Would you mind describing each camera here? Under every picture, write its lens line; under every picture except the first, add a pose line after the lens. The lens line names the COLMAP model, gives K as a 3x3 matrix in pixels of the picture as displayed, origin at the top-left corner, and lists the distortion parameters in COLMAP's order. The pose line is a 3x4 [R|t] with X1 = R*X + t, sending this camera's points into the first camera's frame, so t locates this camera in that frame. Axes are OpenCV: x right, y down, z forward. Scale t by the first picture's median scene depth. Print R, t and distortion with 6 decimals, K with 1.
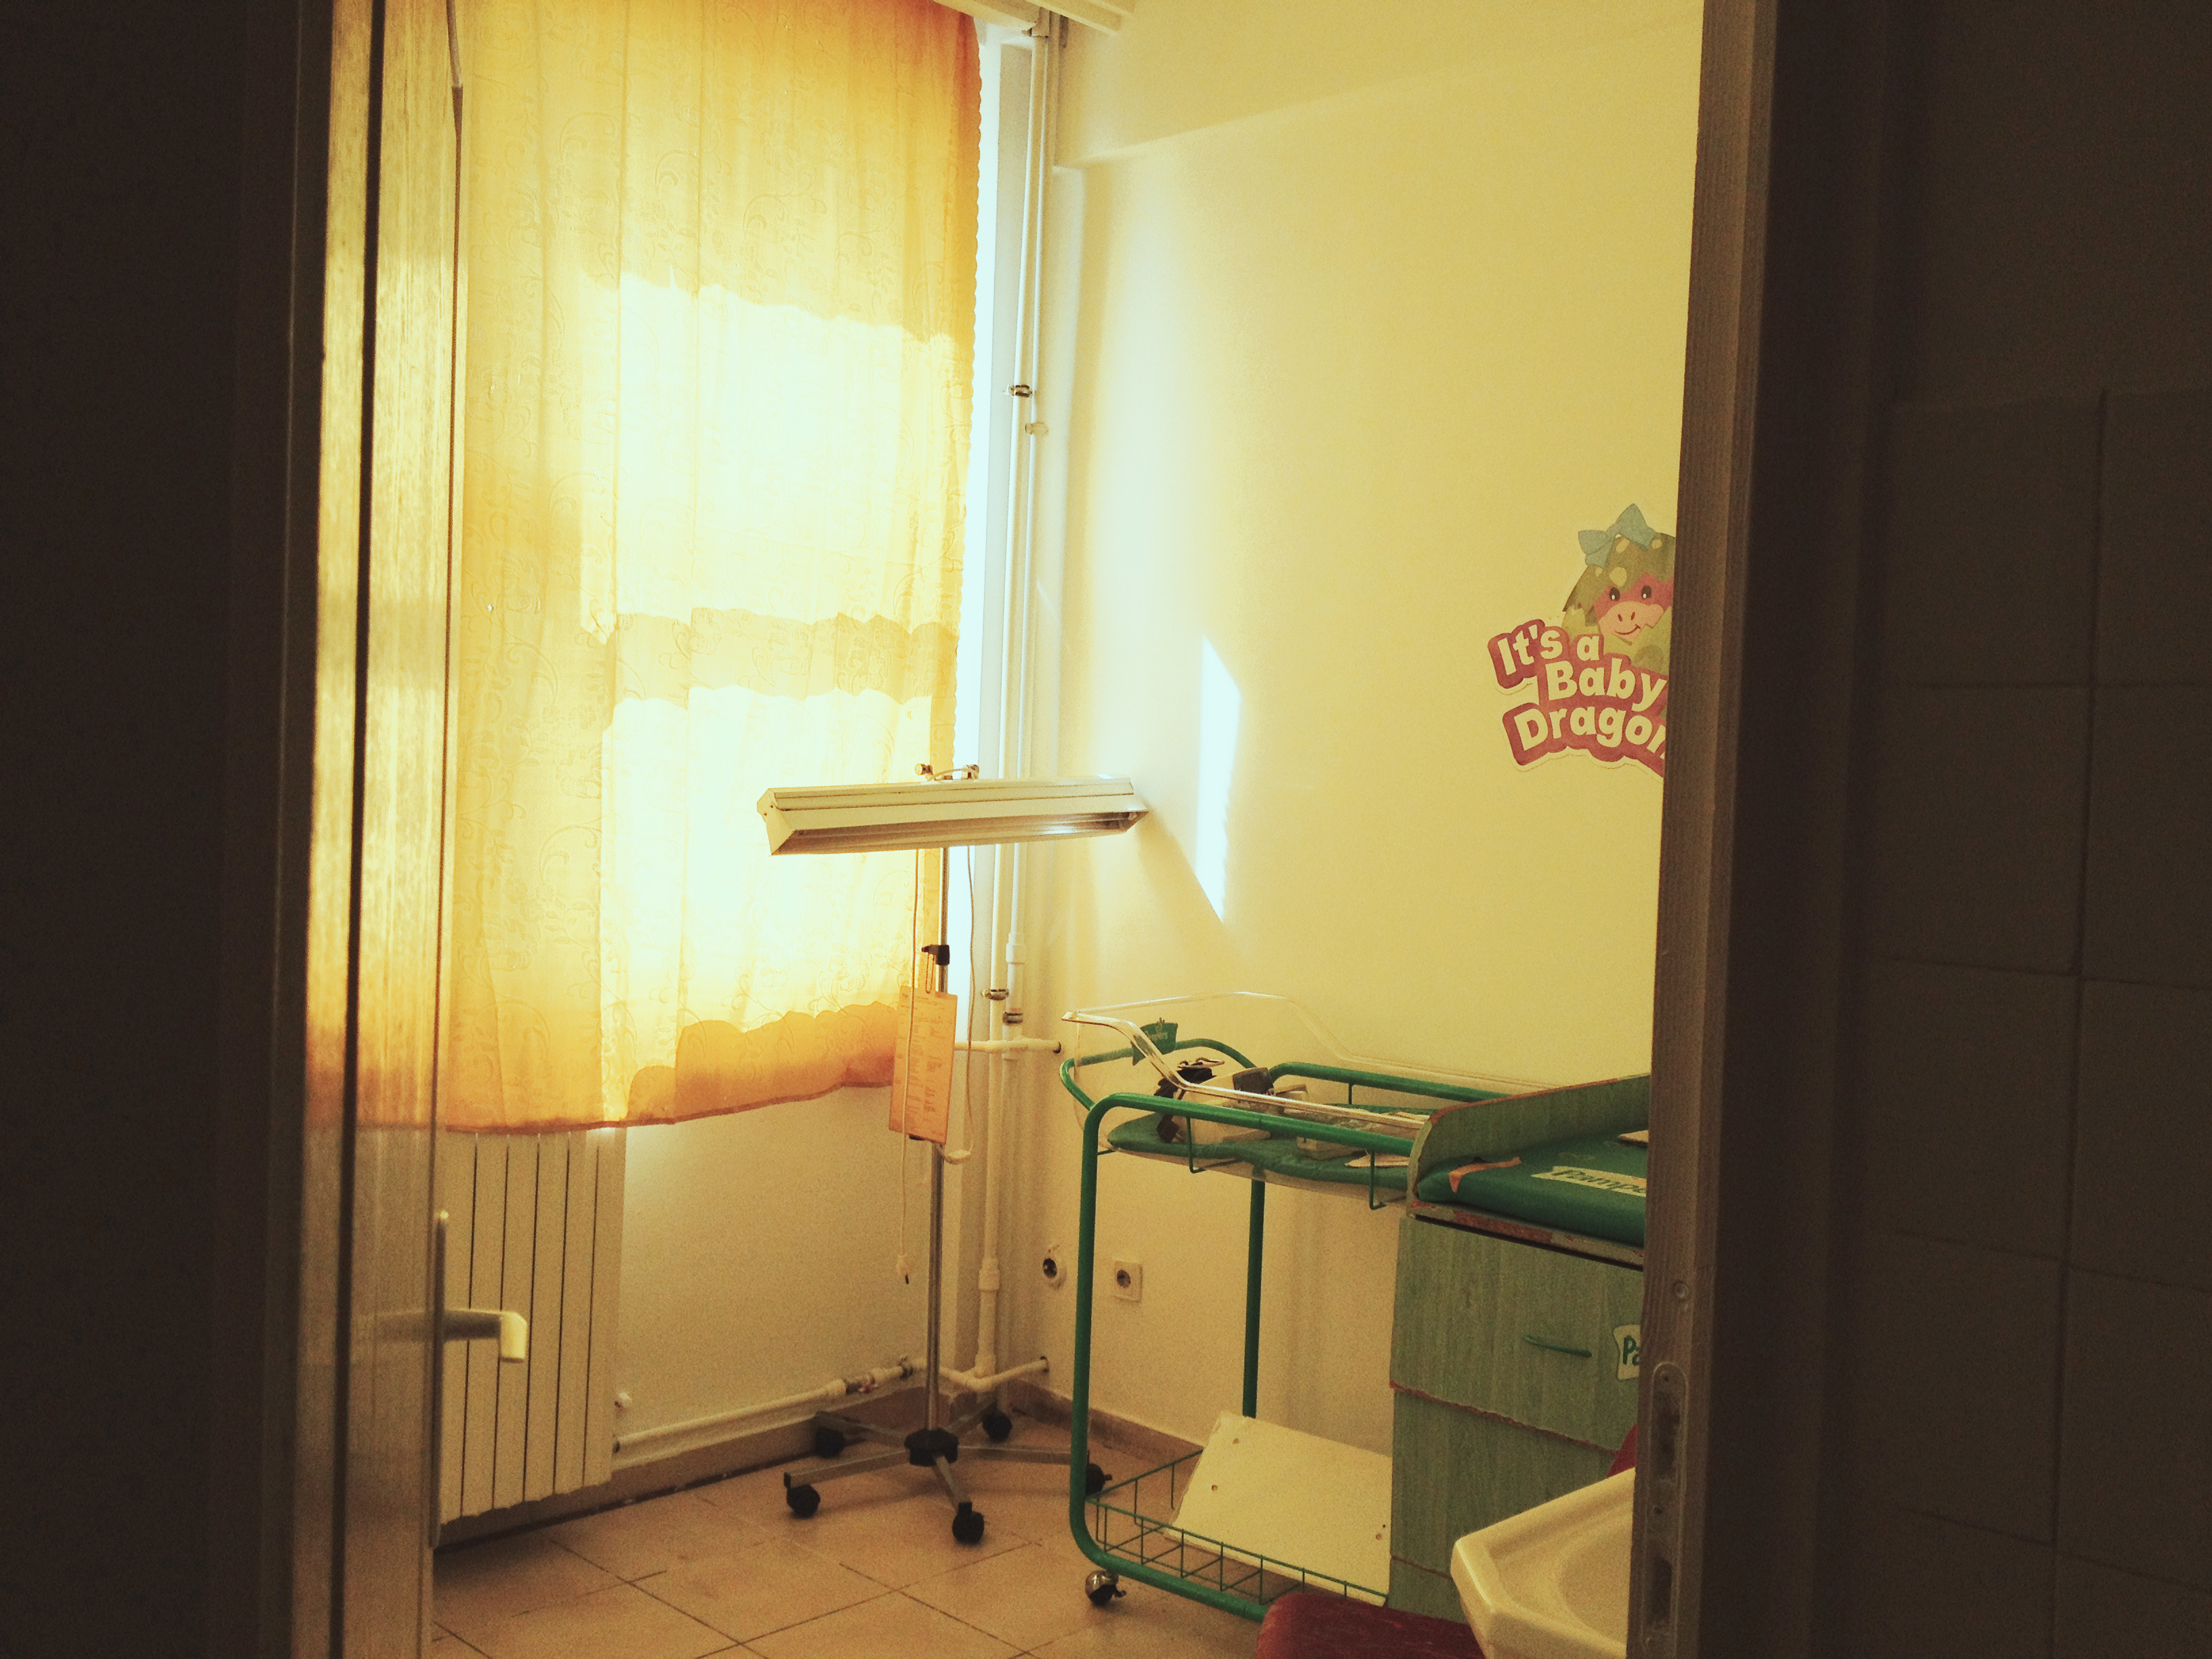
lens RADIAL K [[2212.3, 0, 1106.0], [0, 2212.3, 829.5], [0, 0, 1]] dist [0.142308, 0.001763]
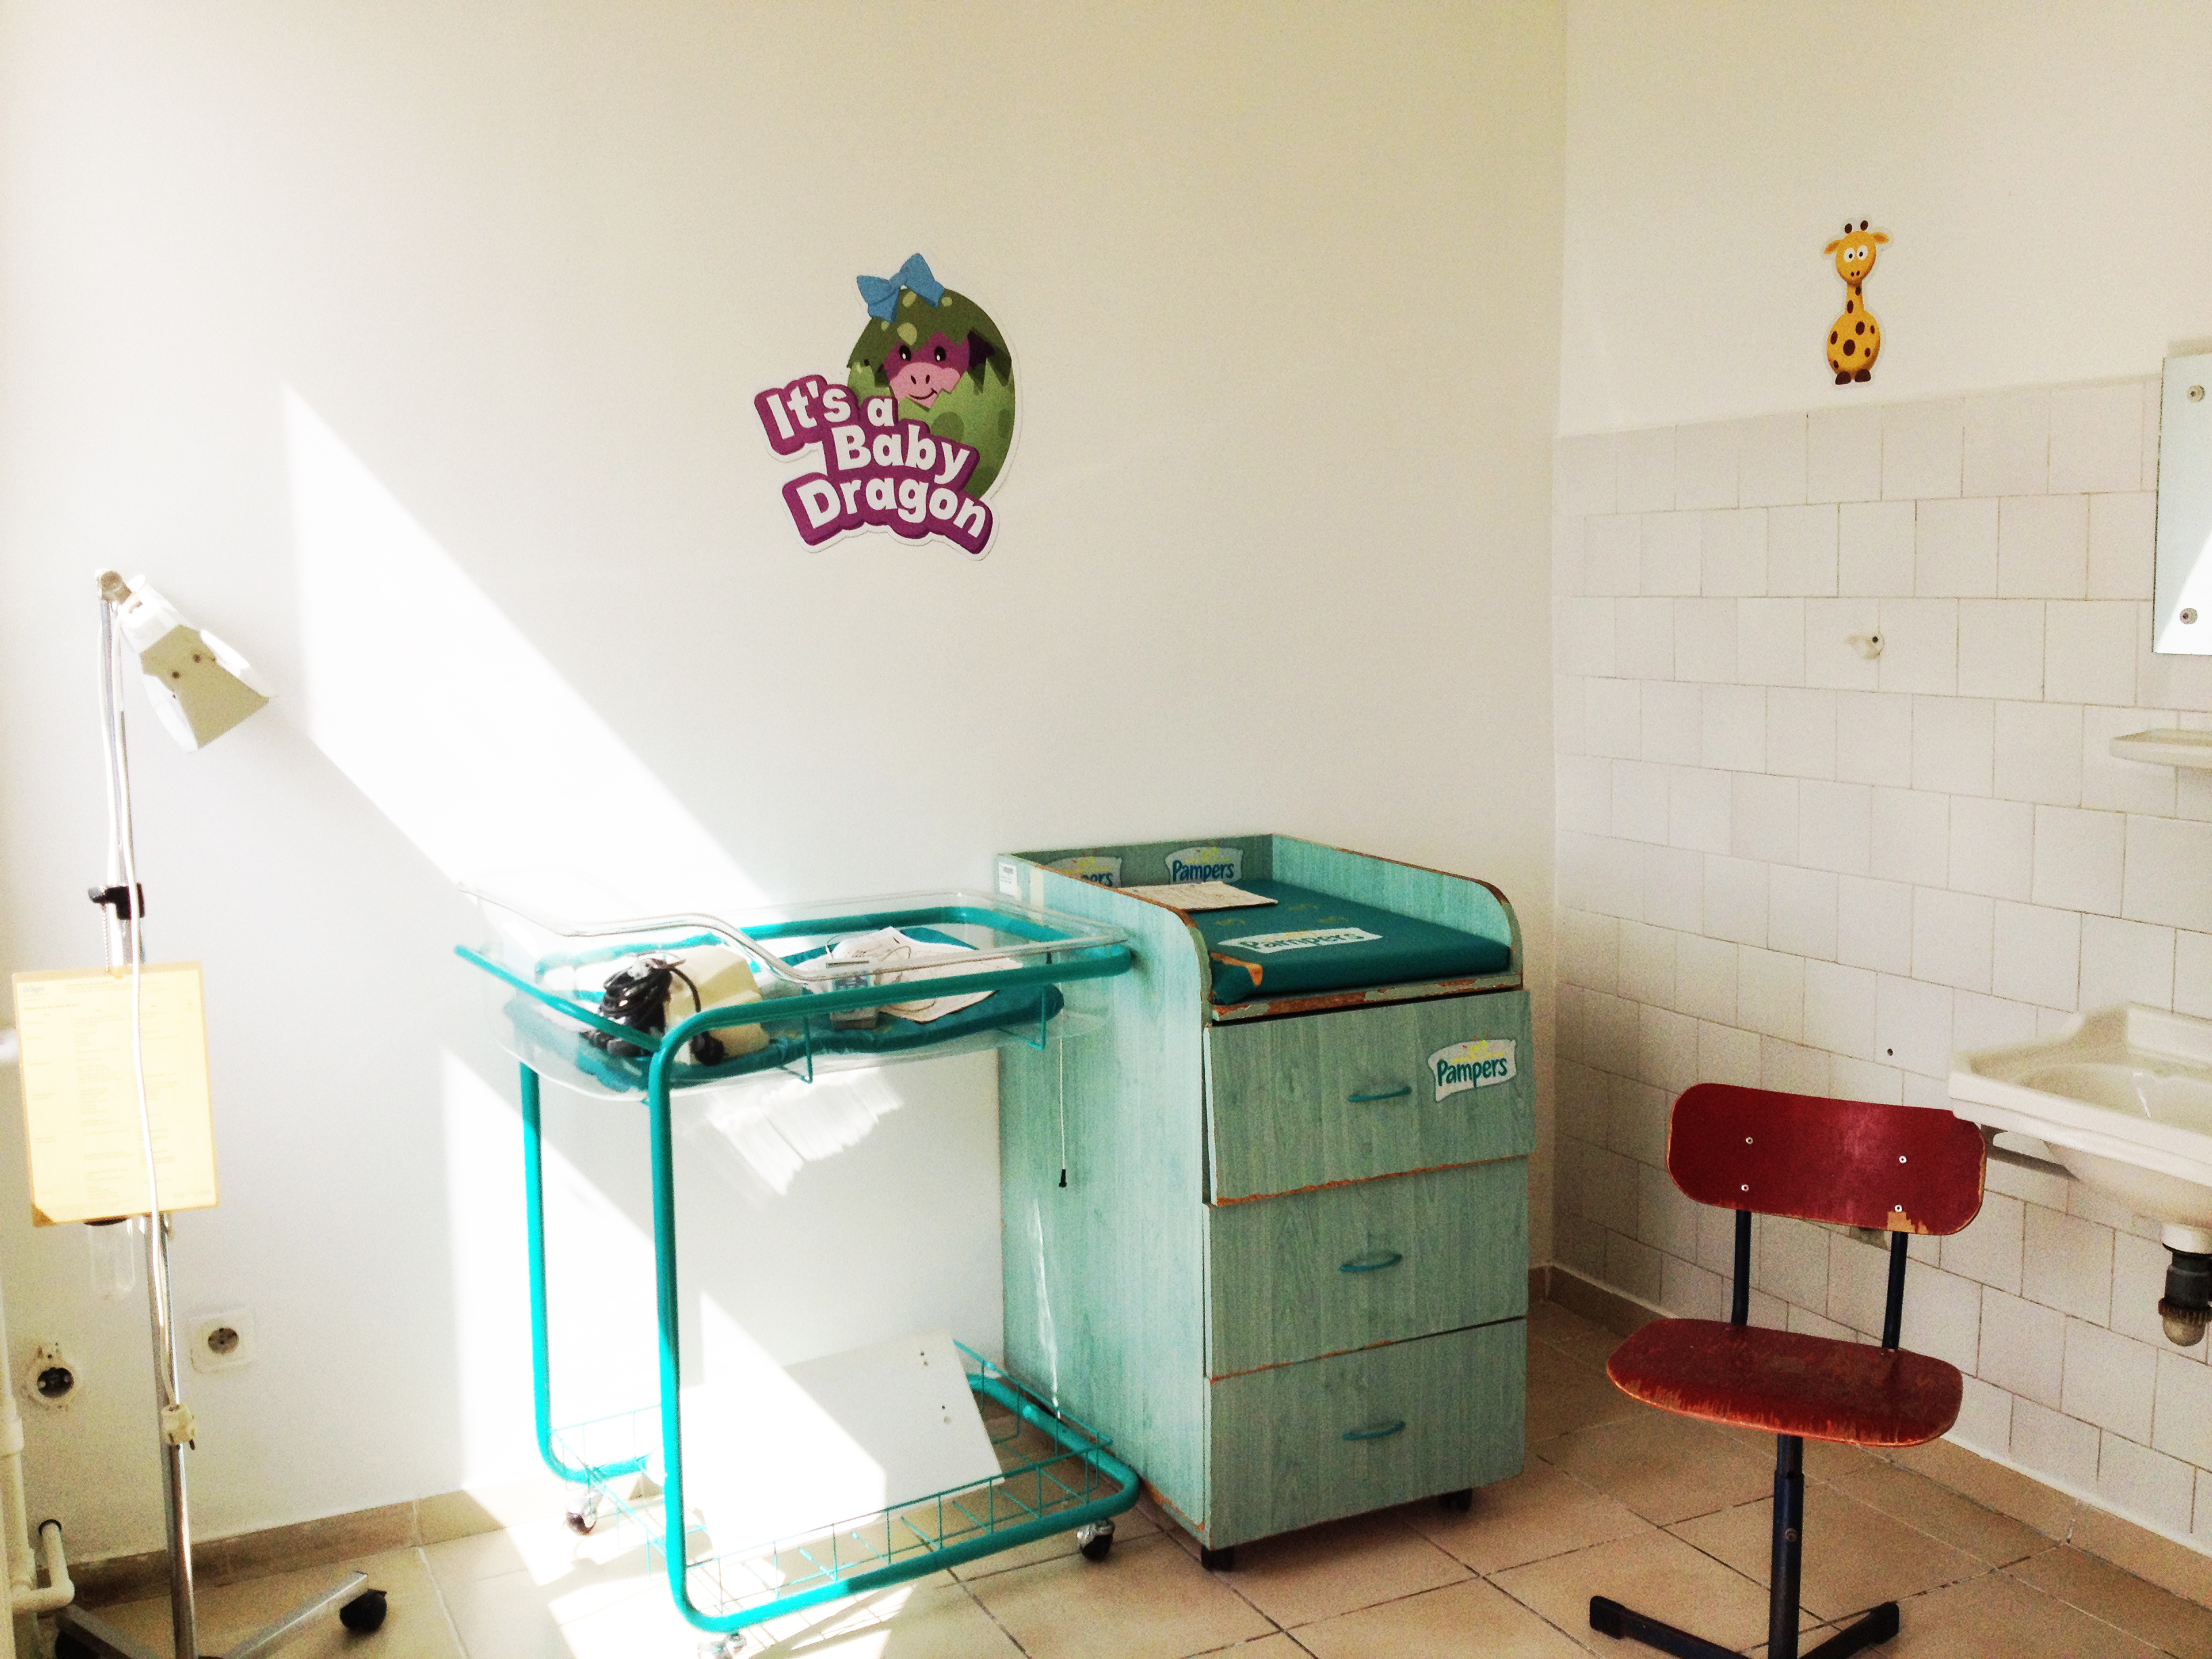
lens RADIAL K [[2212.3, 0, 1106.0], [0, 2212.3, 829.5], [0, 0, 1]] dist [0.142308, 0.001763]
pose [[0.259783, -0.146322, 0.954517, -0.644821], [0.051195, 0.989150, 0.137698, -0.033657], [-0.964309, 0.013095, 0.264456, 0.677144]]
